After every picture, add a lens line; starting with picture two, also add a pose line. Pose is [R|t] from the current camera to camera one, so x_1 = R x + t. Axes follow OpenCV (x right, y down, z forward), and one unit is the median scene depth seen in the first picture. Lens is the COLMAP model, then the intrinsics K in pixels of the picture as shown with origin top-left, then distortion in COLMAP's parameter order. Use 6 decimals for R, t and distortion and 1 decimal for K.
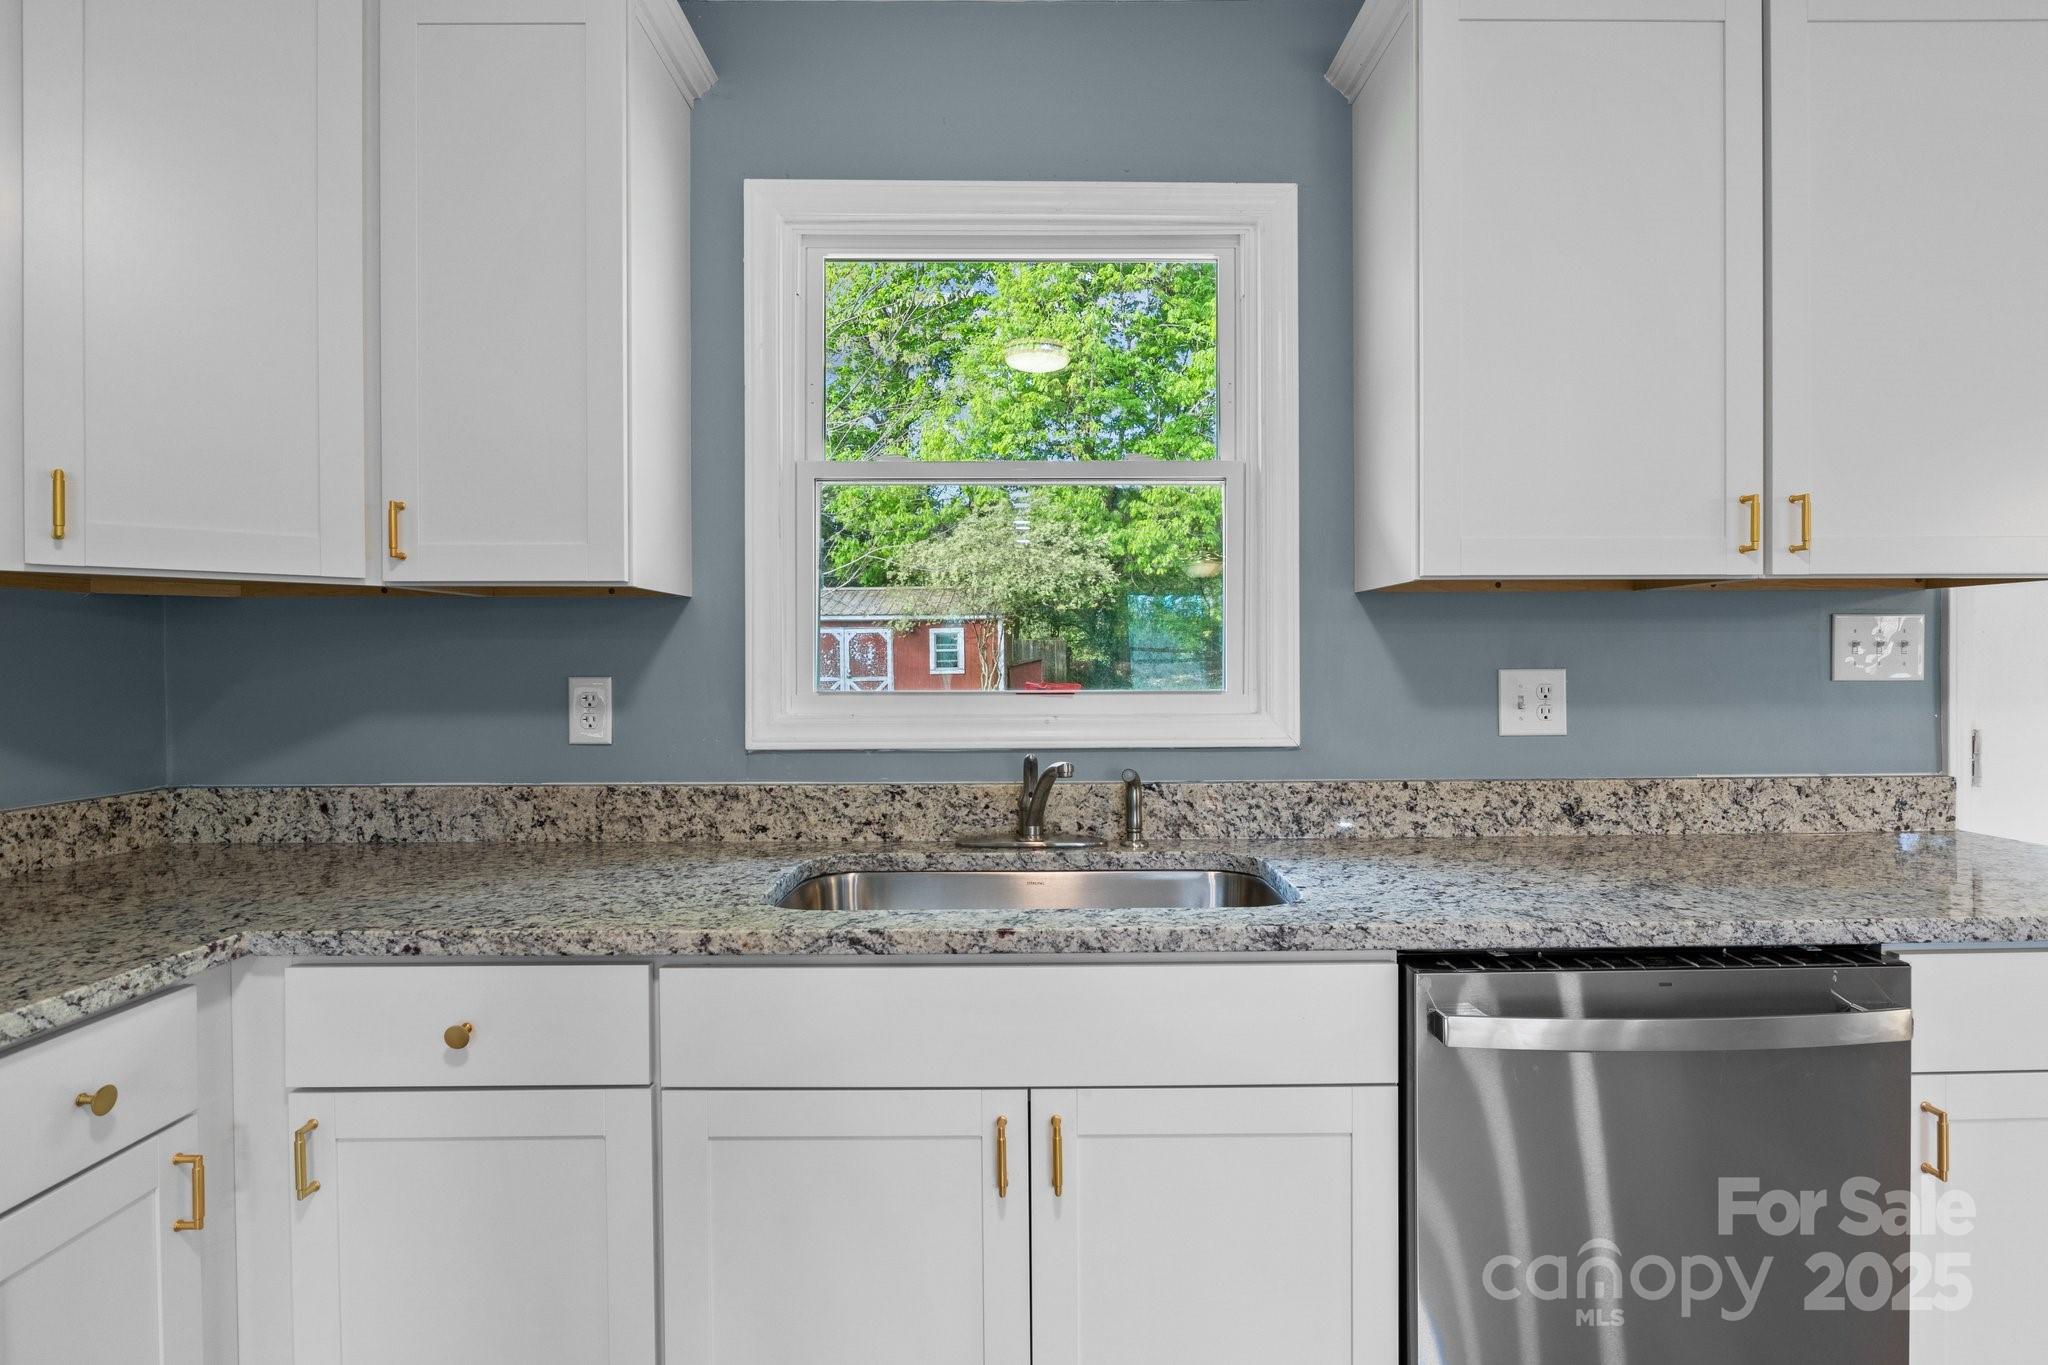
lens RADIAL K [[1023.9, 0, 1033.0], [0, 1023.9, 666.4], [0, 0, 1]] dist [-0.006993, -0.000757]
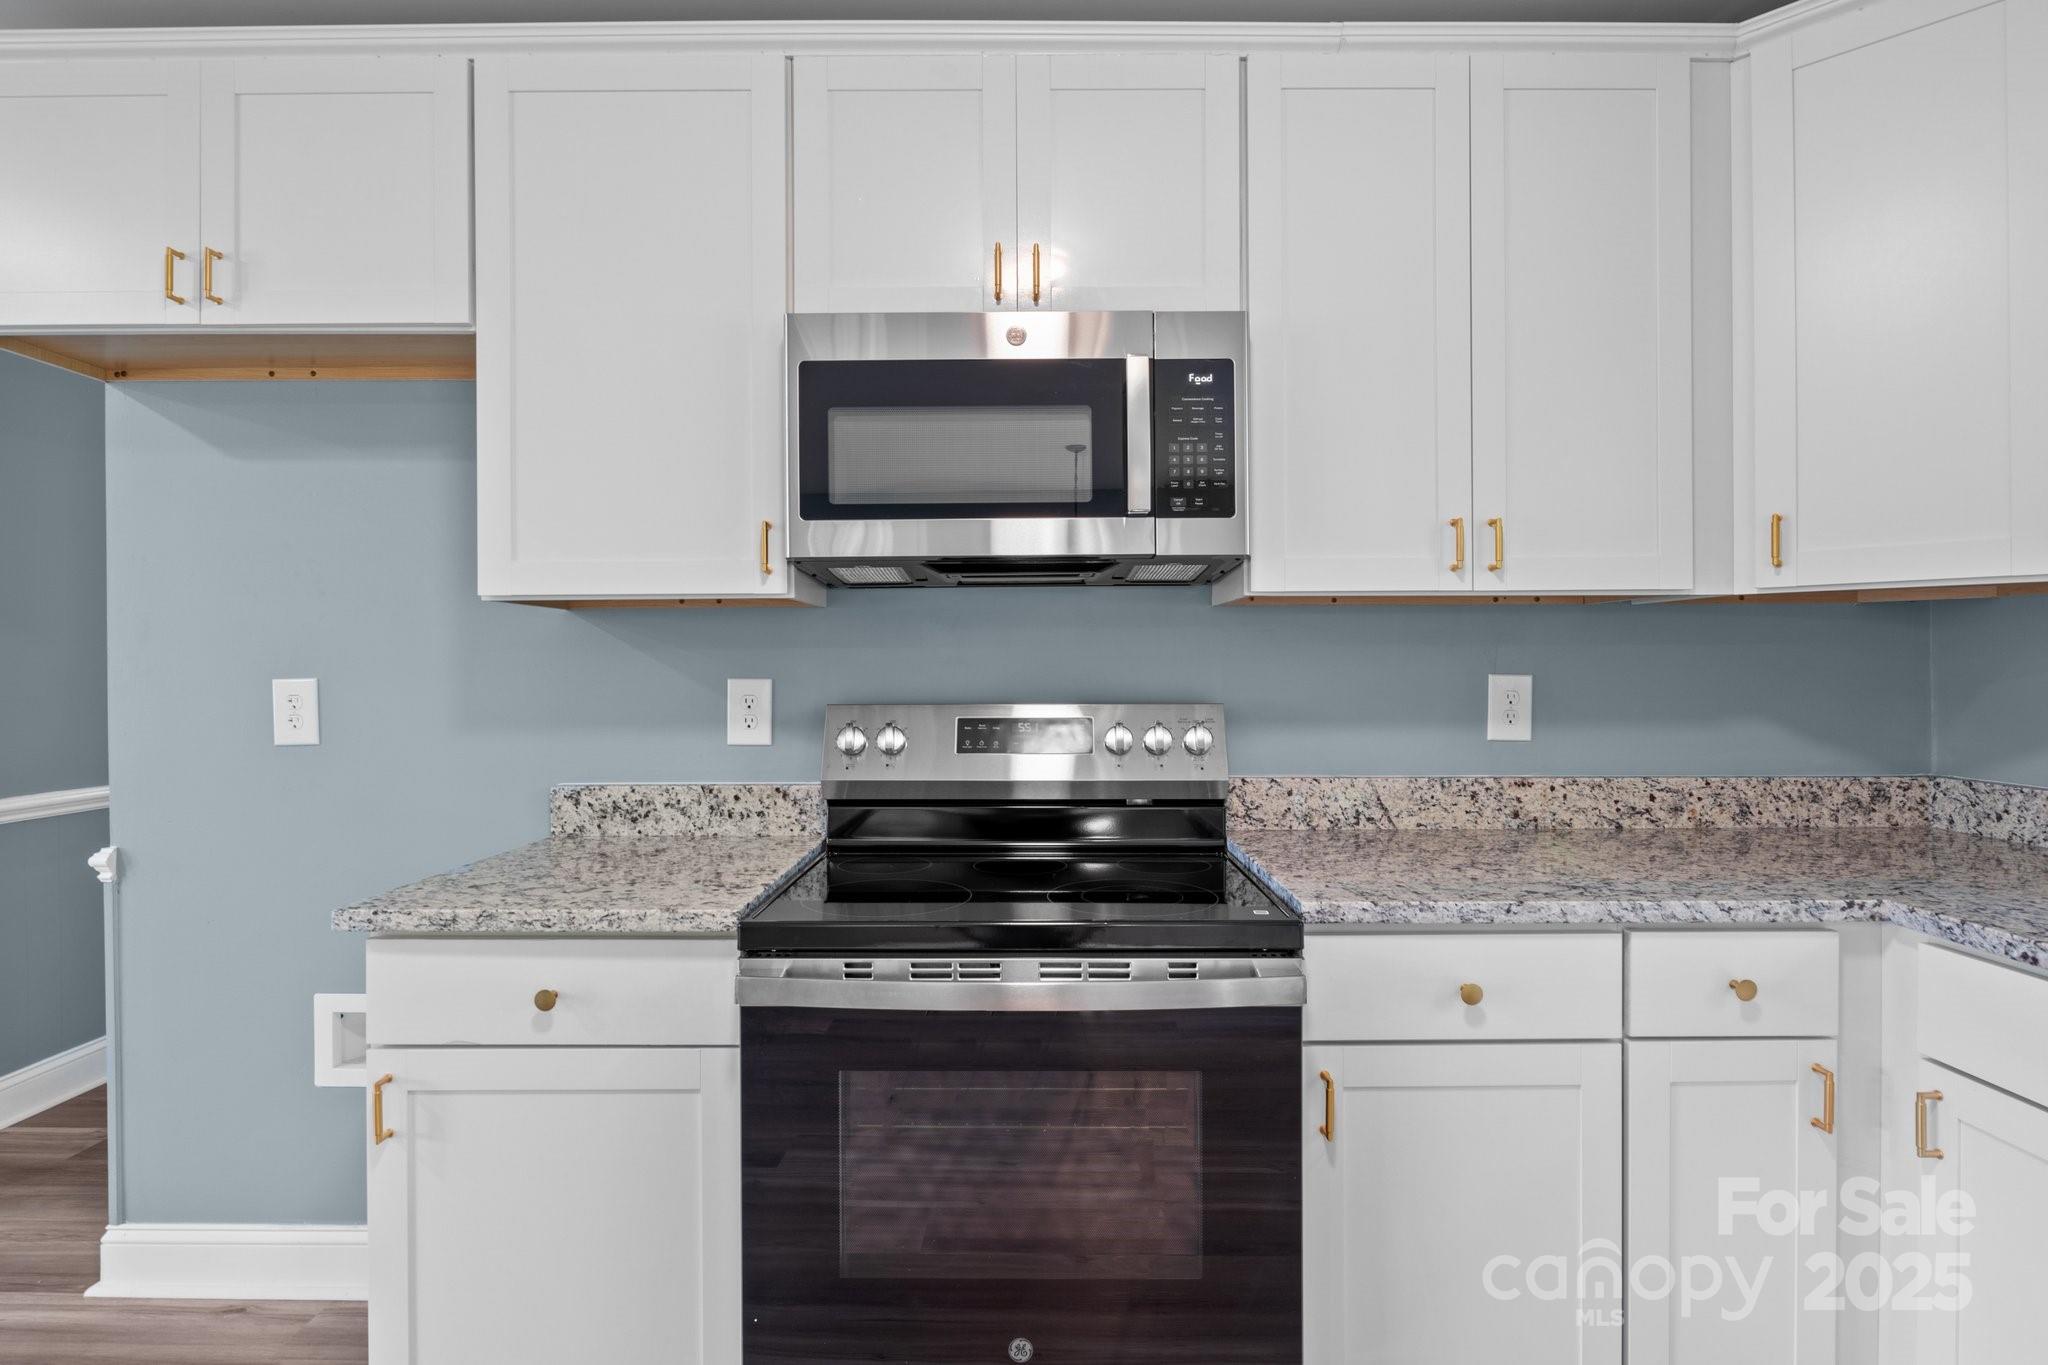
lens RADIAL K [[1012.4, 0, 1028.2], [0, 1012.4, 667.5], [0, 0, 1]] dist [-0.011725, 0.000387]
pose [[-0.000631, 0.006980, -0.999975, 0.229720], [-0.002626, 0.999972, 0.006982, -0.002434], [0.999996, 0.002630, -0.000613, 0.030802]]
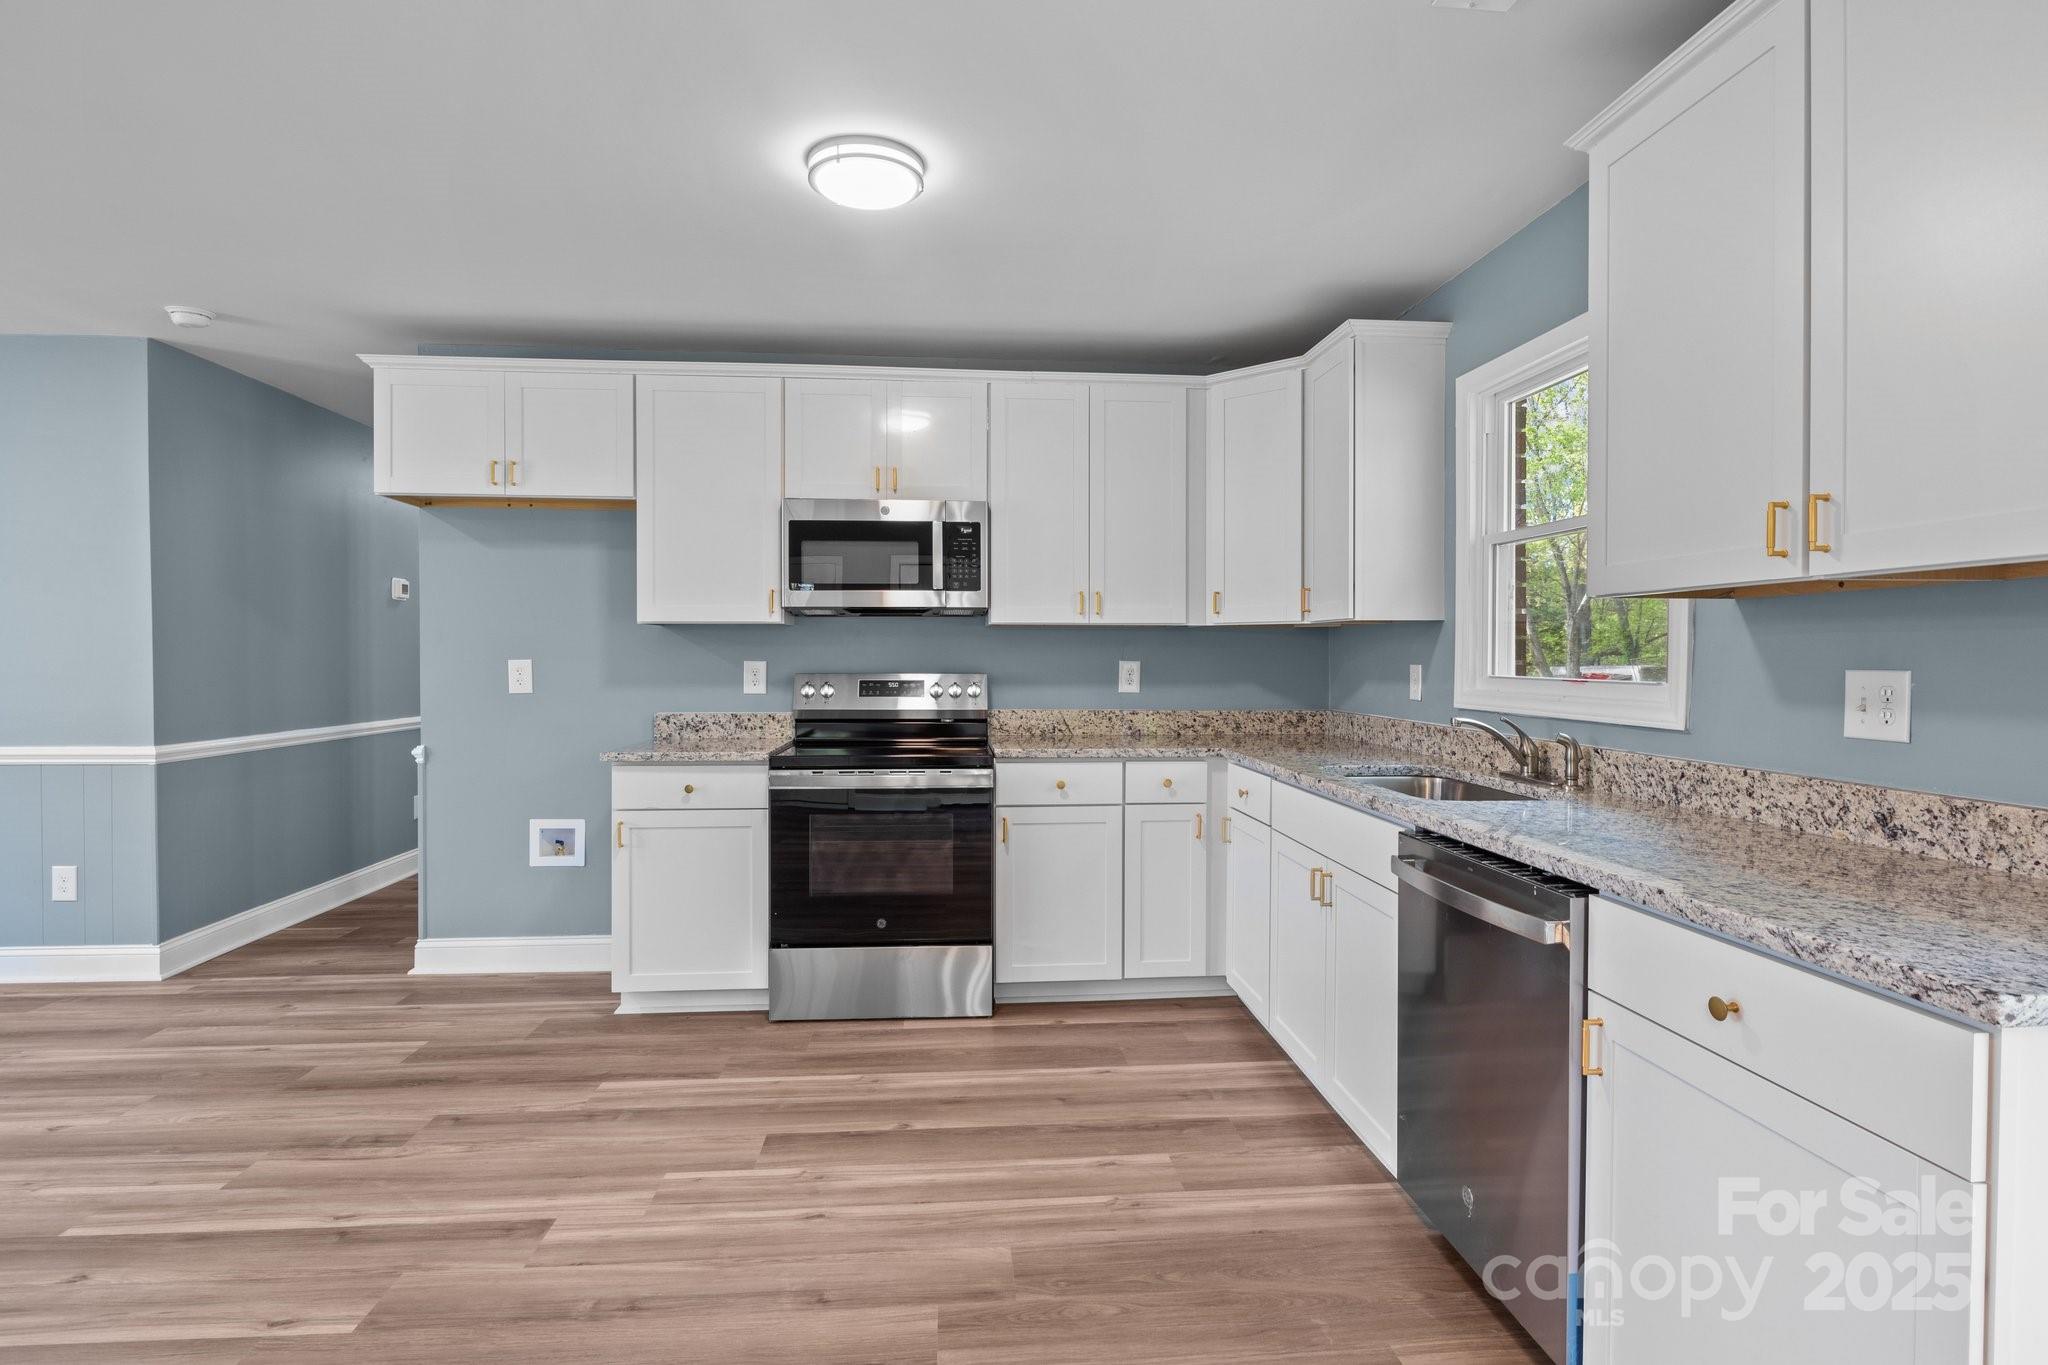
lens RADIAL K [[1012.4, 0, 1028.2], [0, 1012.4, 667.5], [0, 0, 1]] dist [-0.011725, 0.000387]
pose [[0.084211, 0.017048, -0.996302, 1.379419], [-0.008539, 0.999829, 0.016387, -0.008667], [0.996411, 0.007128, 0.084342, 0.135380]]
